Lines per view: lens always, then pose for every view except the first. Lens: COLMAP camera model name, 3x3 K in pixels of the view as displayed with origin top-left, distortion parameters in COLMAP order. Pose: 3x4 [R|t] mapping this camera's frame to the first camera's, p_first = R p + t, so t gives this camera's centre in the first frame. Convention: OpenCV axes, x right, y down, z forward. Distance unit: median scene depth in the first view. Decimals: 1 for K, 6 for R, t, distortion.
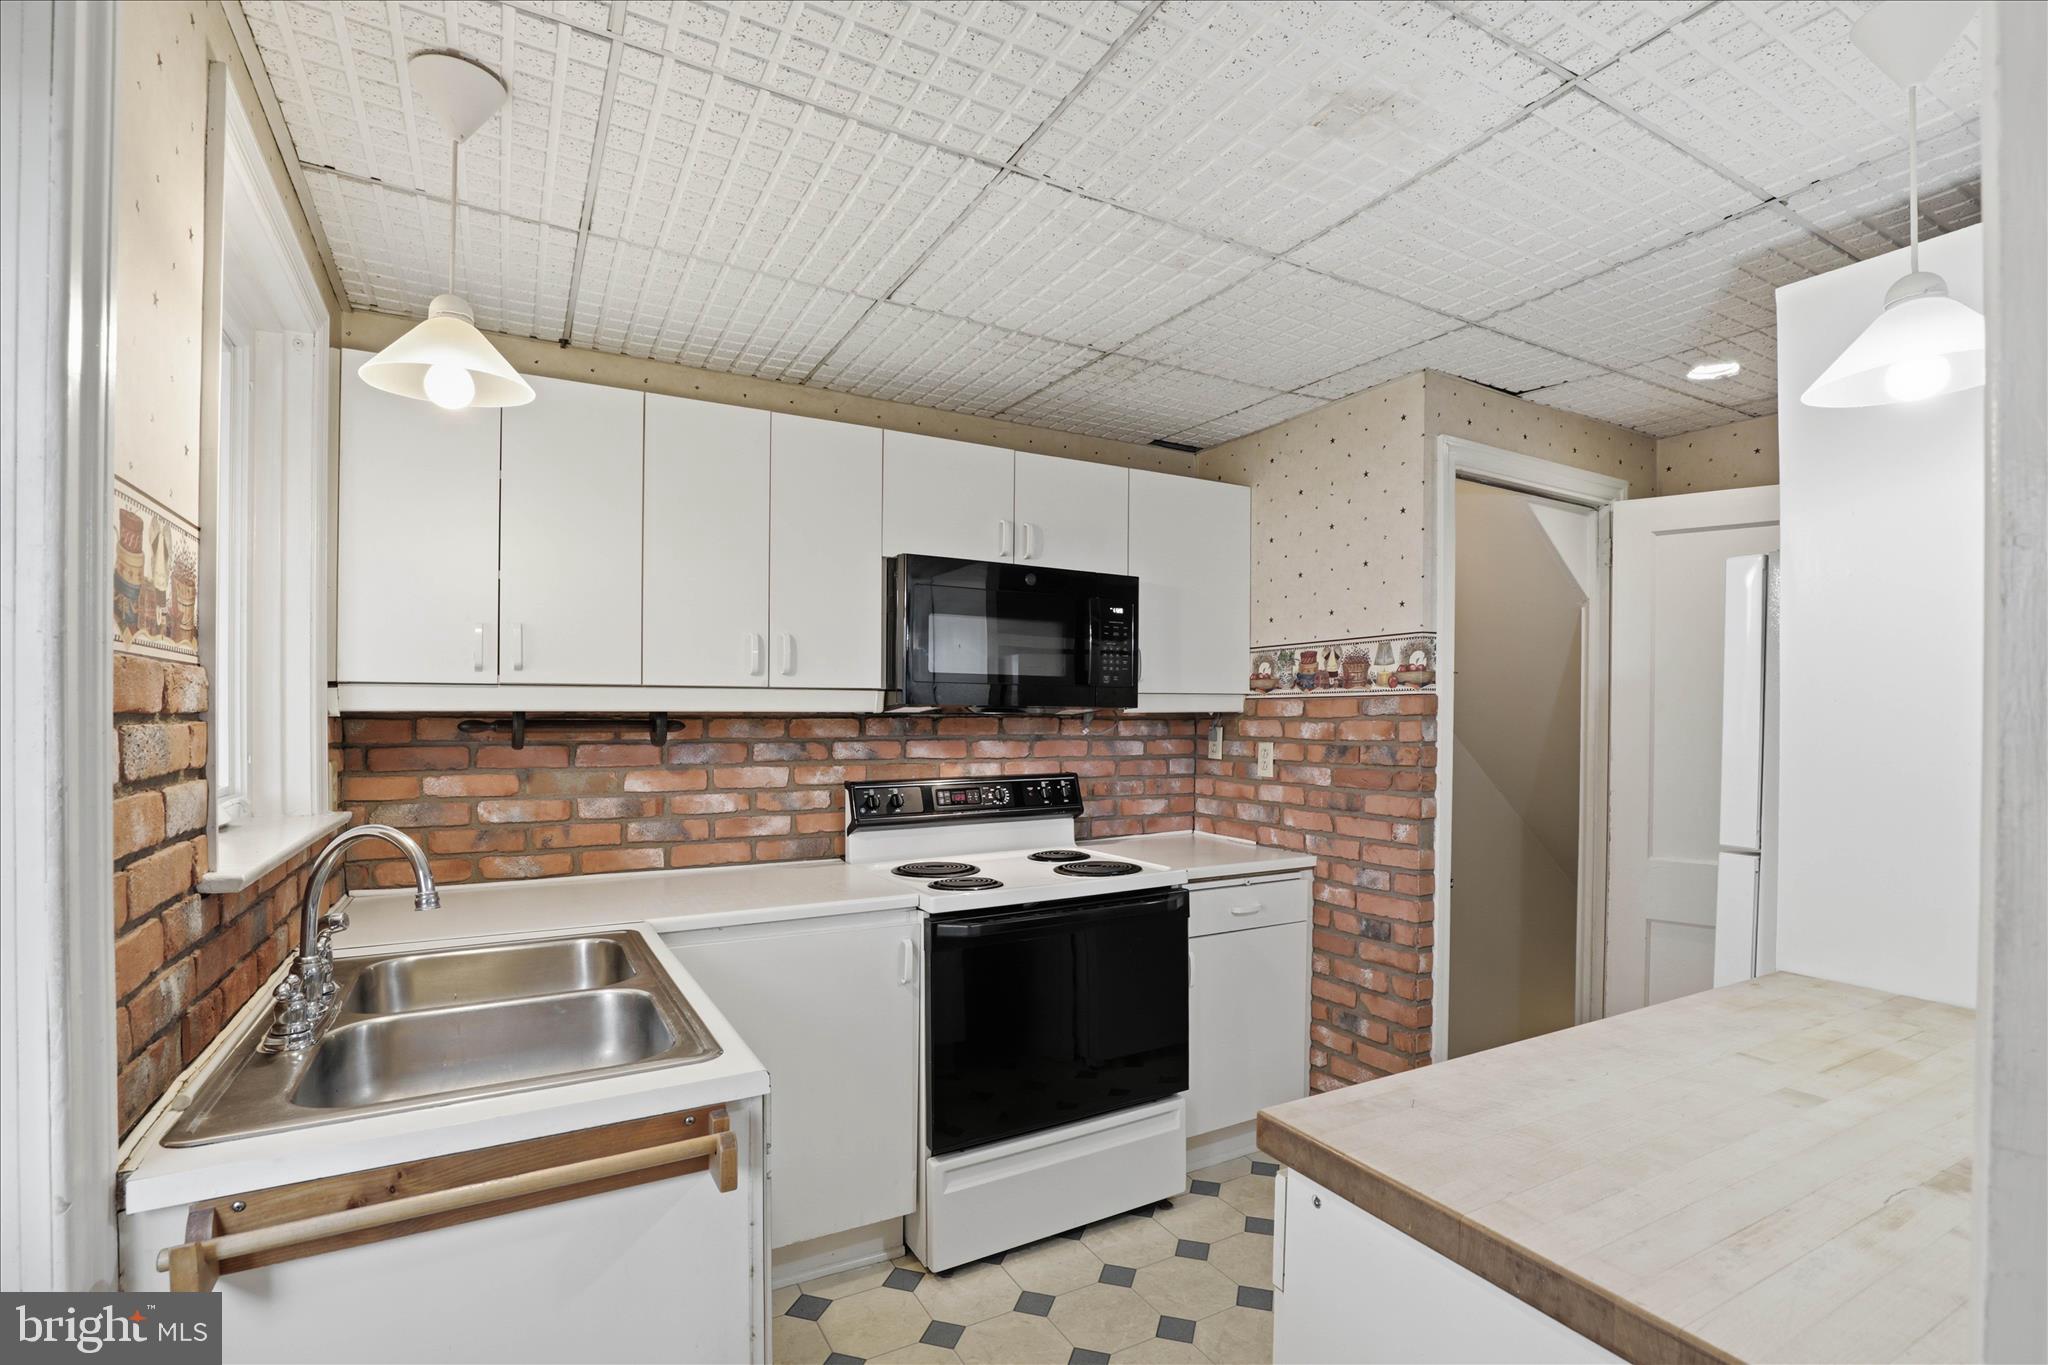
lens RADIAL K [[941.4, 0, 1025.2], [0, 941.4, 704.7], [0, 0, 1]] dist [-0.026279, -0.000649]
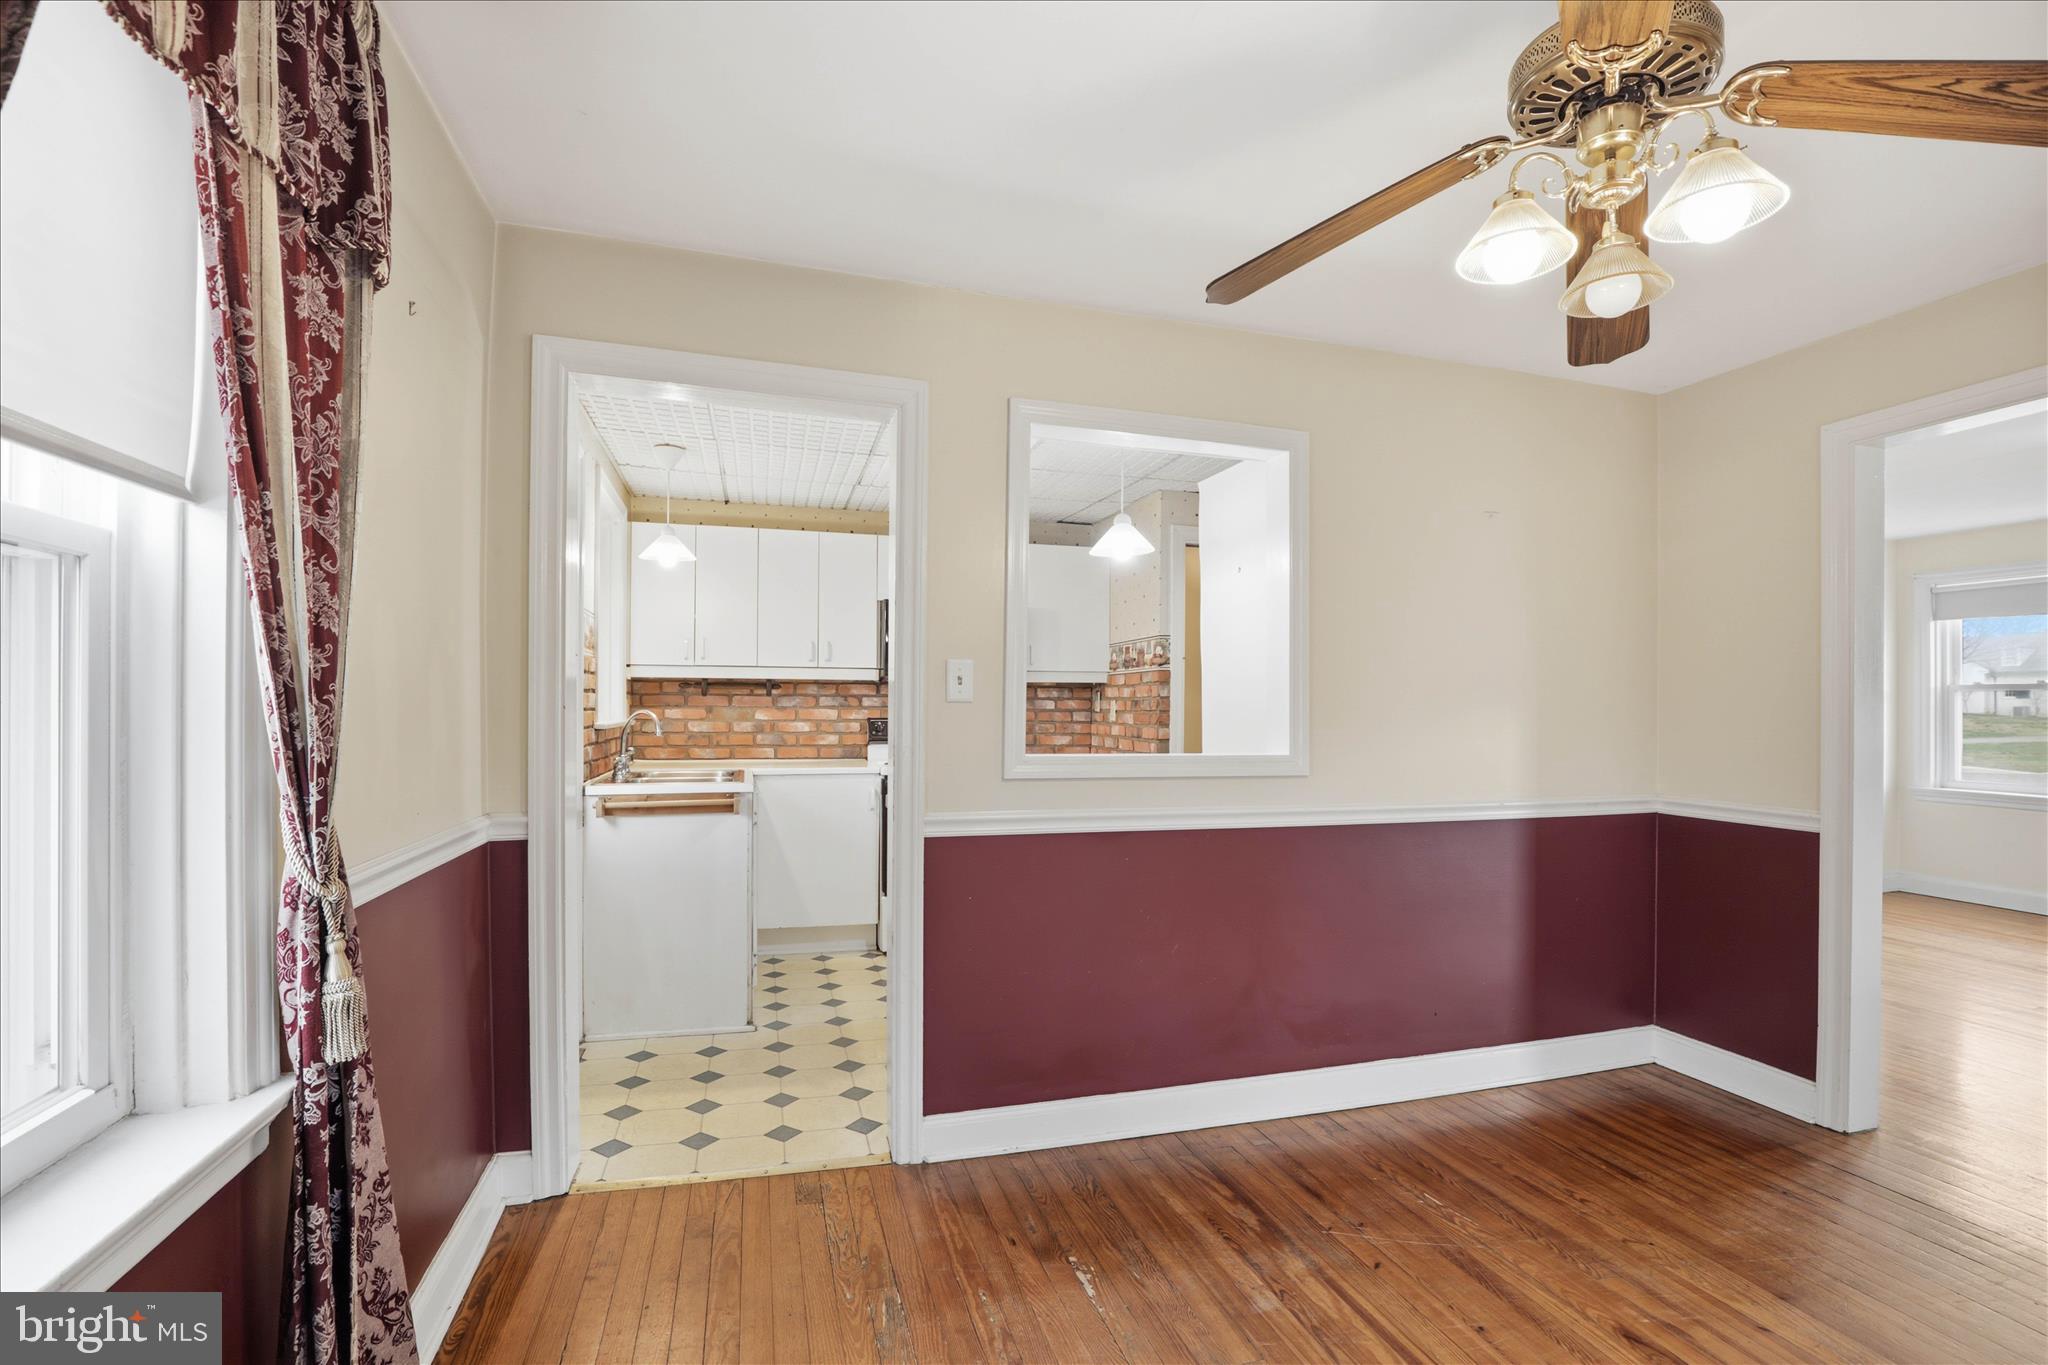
lens RADIAL K [[941.4, 0, 1024.0], [0, 941.4, 691.2], [0, 0, 1]] dist [-0.026279, -0.000649]
pose [[0.973726, 0.002830, -0.227704, 0.572457], [-0.003506, 0.999991, -0.002562, 0.033707], [0.227695, 0.003293, 0.973727, -0.805359]]
